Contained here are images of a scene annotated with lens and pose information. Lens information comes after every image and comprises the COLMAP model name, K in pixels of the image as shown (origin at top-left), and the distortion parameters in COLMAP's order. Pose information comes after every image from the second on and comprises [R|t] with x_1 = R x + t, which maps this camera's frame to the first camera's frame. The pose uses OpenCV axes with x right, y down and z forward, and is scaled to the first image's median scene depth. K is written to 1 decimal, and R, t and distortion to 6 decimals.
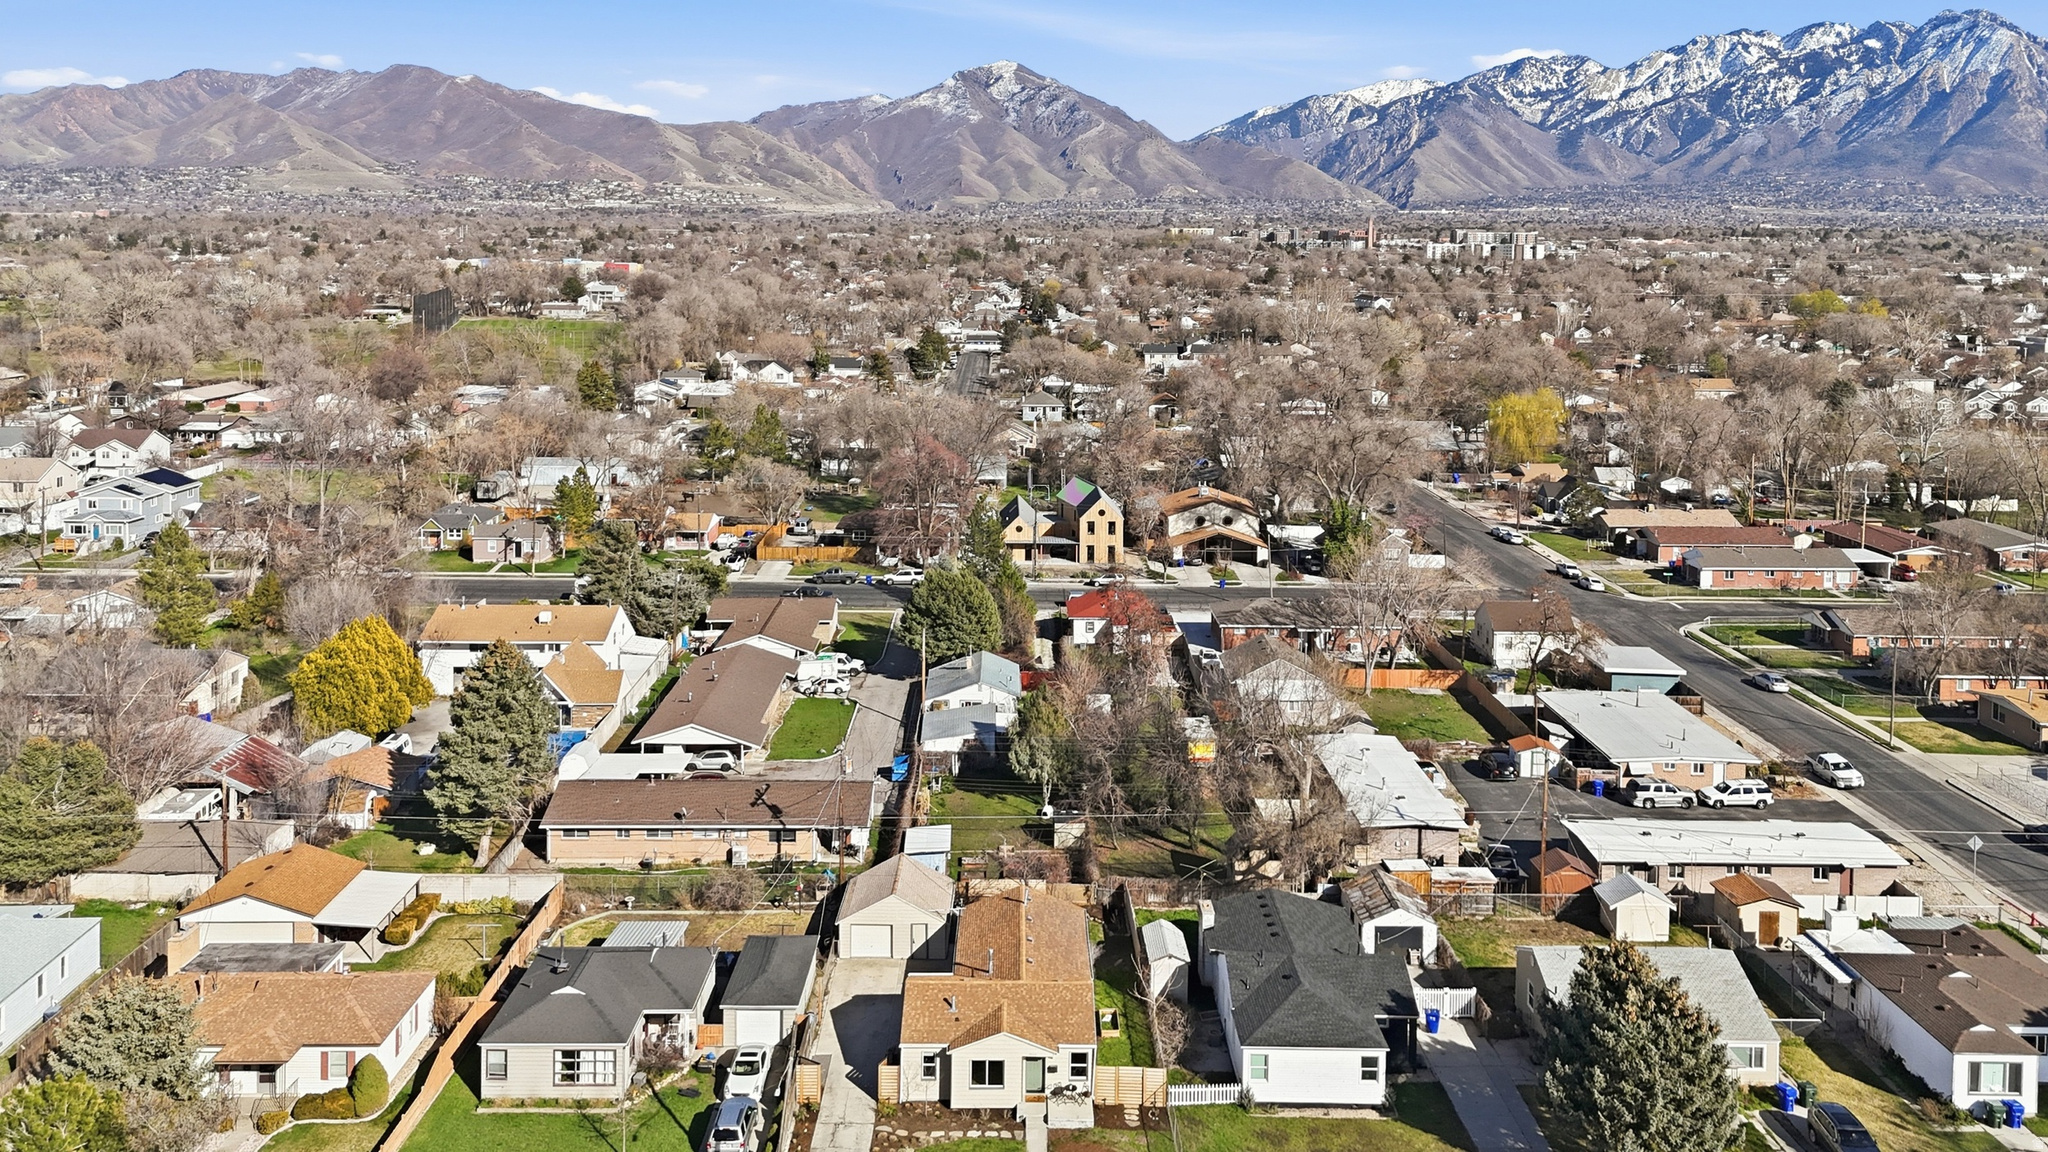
lens RADIAL K [[1522.1, 0, 1036.2], [0, 1522.1, 568.5], [0, 0, 1]] dist [0.093517, -0.112715]
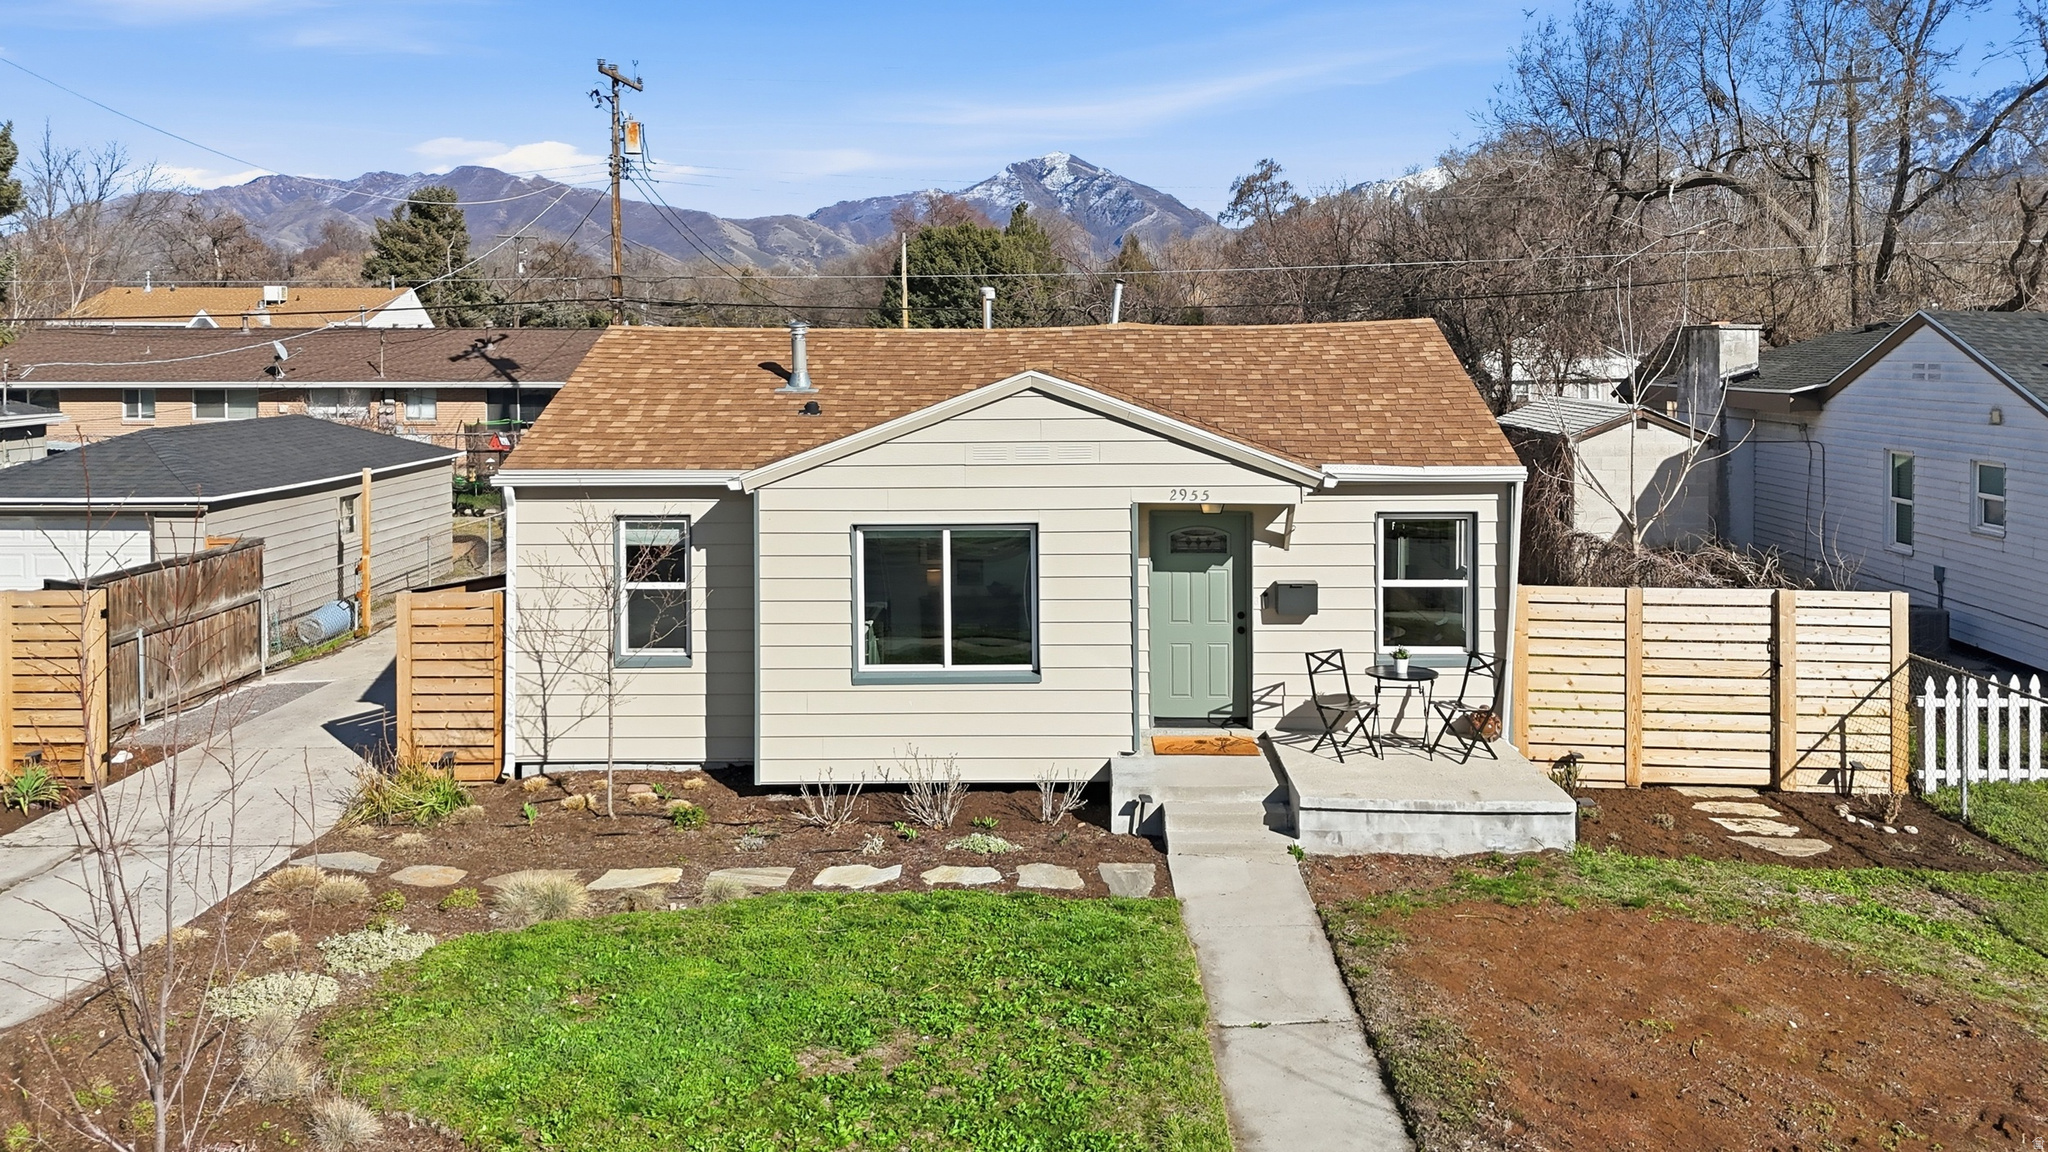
lens RADIAL K [[1541.3, 0, 1025.3], [0, 1541.3, 494.5], [0, 0, 1]] dist [0.078729, -0.089559]
pose [[0.998897, -0.015540, -0.044302, -0.008774], [0.010562, 0.993822, -0.110481, 0.212412], [0.045745, 0.109891, 0.992890, 0.511590]]
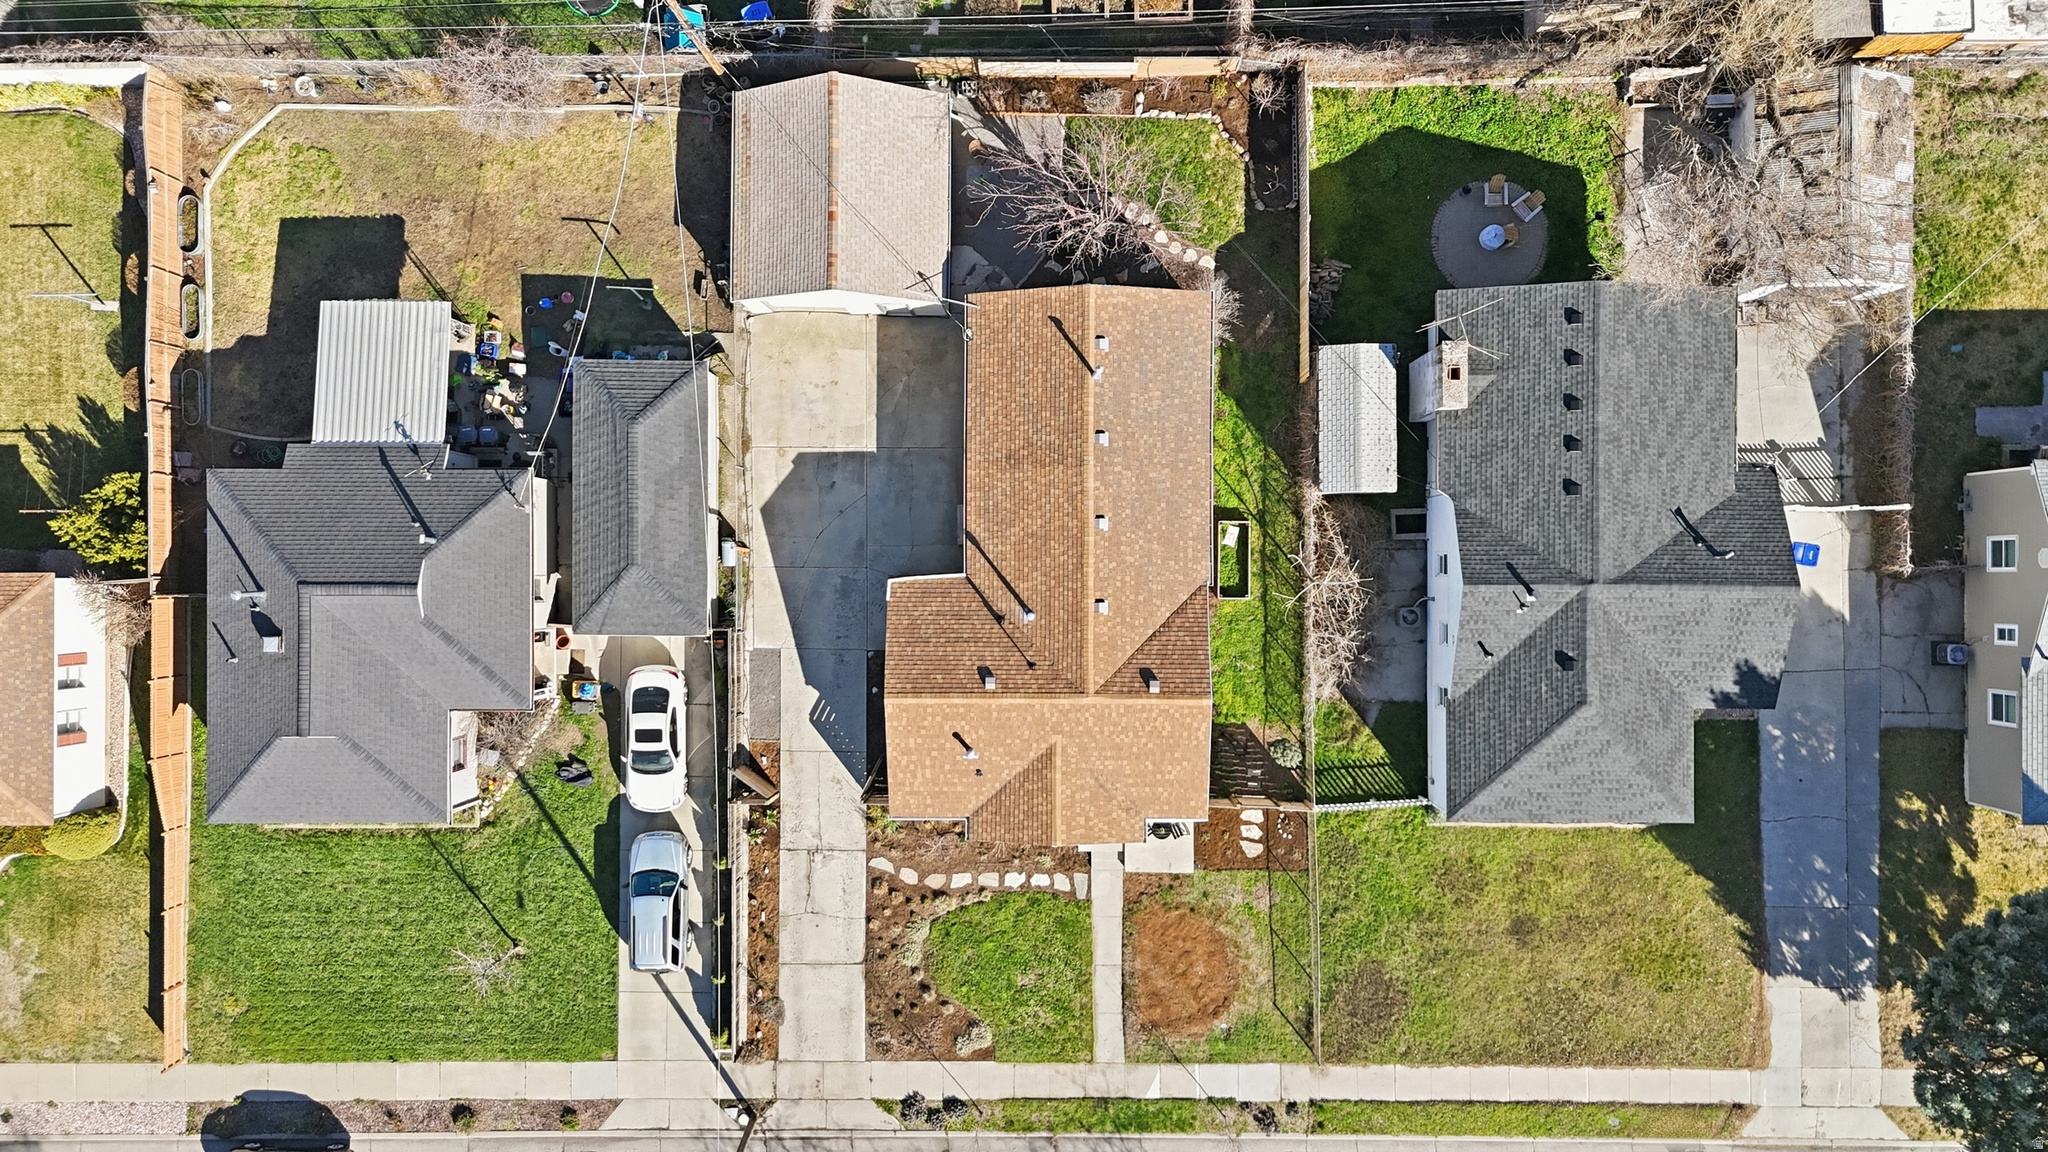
lens RADIAL K [[1522.1, 0, 1036.2], [0, 1522.1, 568.5], [0, 0, 1]] dist [0.093517, -0.112715]
pose [[0.999659, 0.013262, -0.022504, -0.010856], [0.019159, 0.213304, 0.976798, -0.196433], [0.017755, -0.976896, 0.212977, 0.609426]]
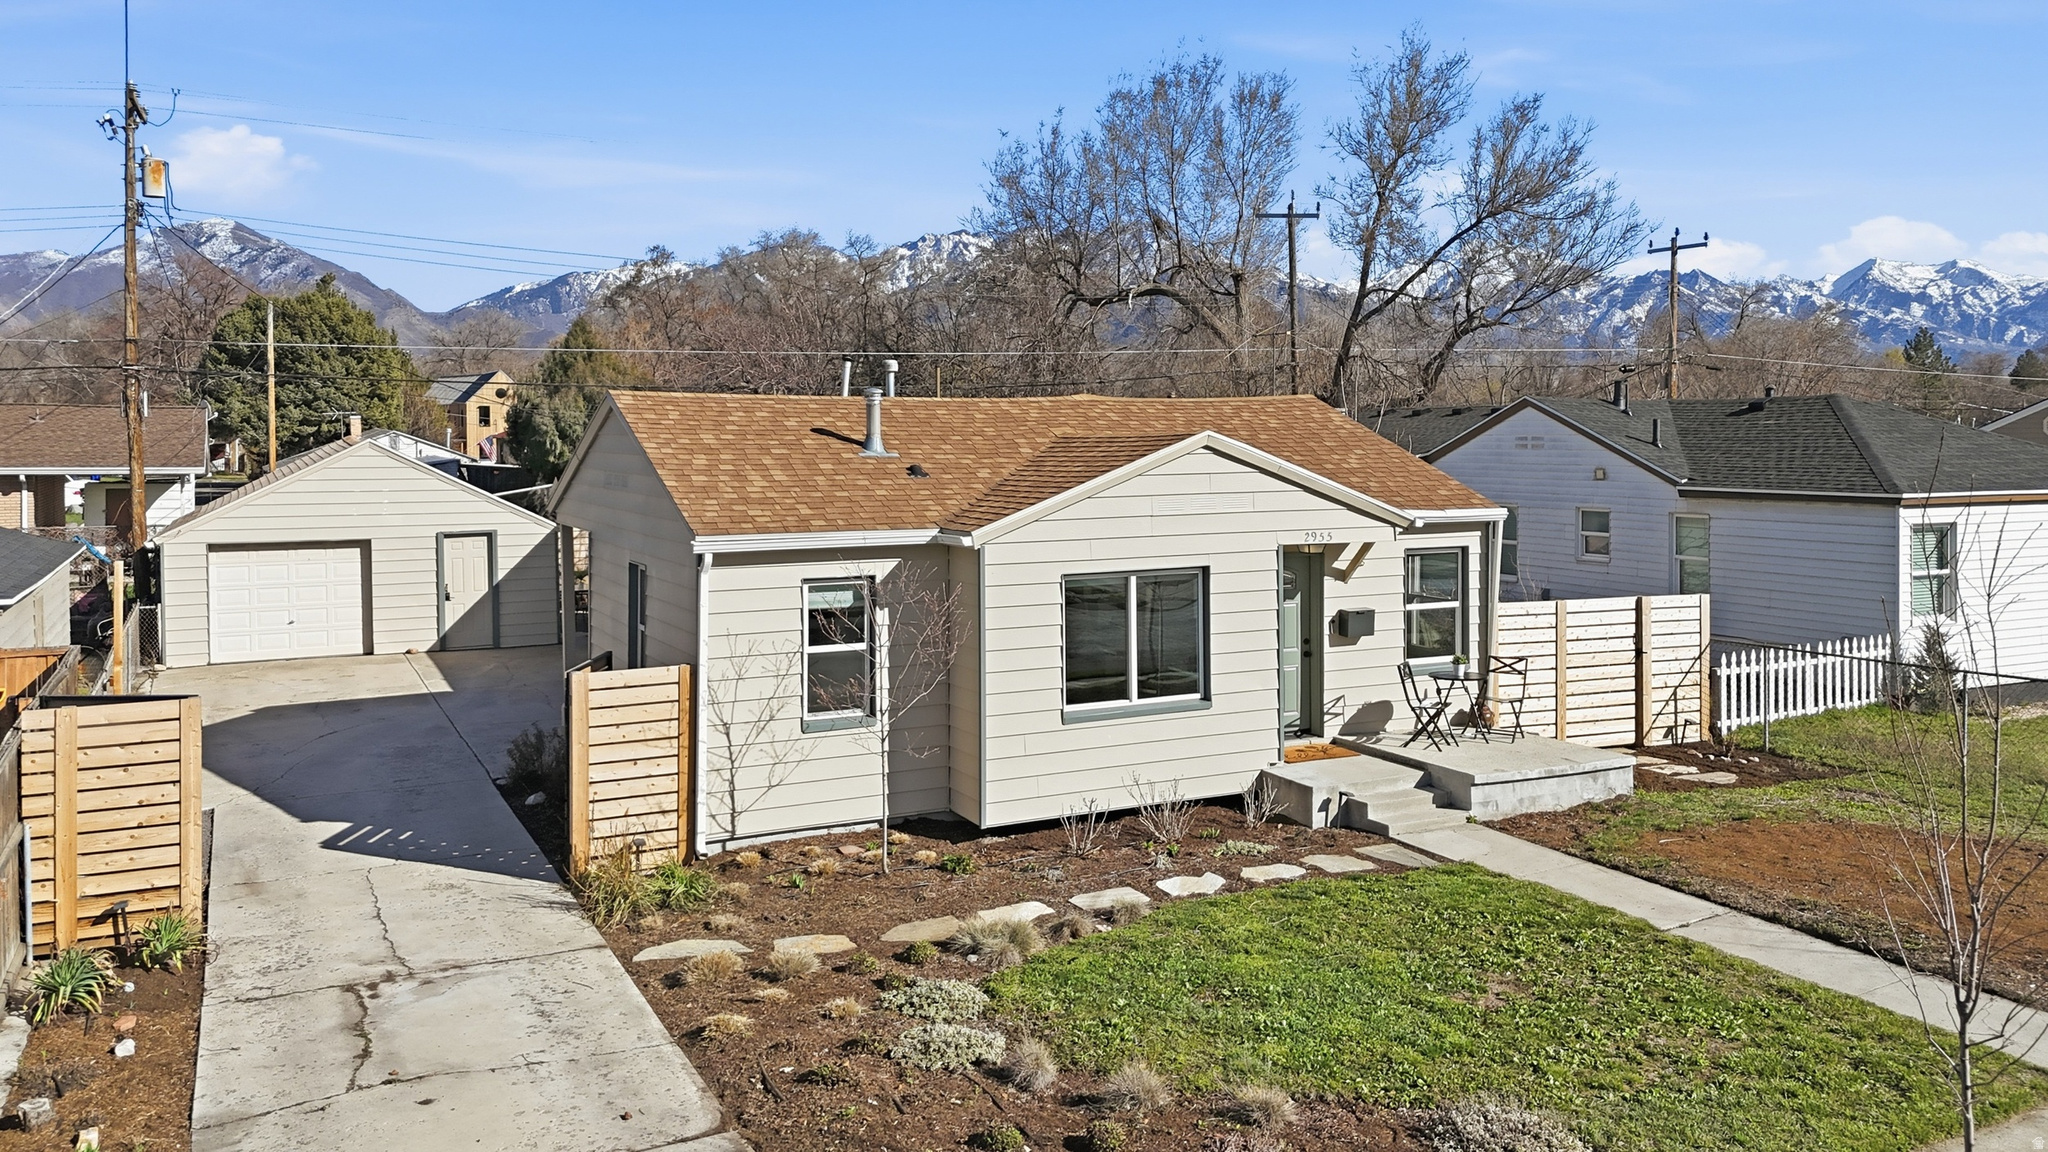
lens RADIAL K [[1533.9, 0, 1018.3], [0, 1533.9, 550.9], [0, 0, 1]] dist [0.096513, -0.115284]
pose [[0.901117, -0.050499, 0.430626, -0.084803], [0.105035, 0.989035, -0.103812, 0.212299], [-0.420662, 0.138777, 0.896540, 0.516658]]
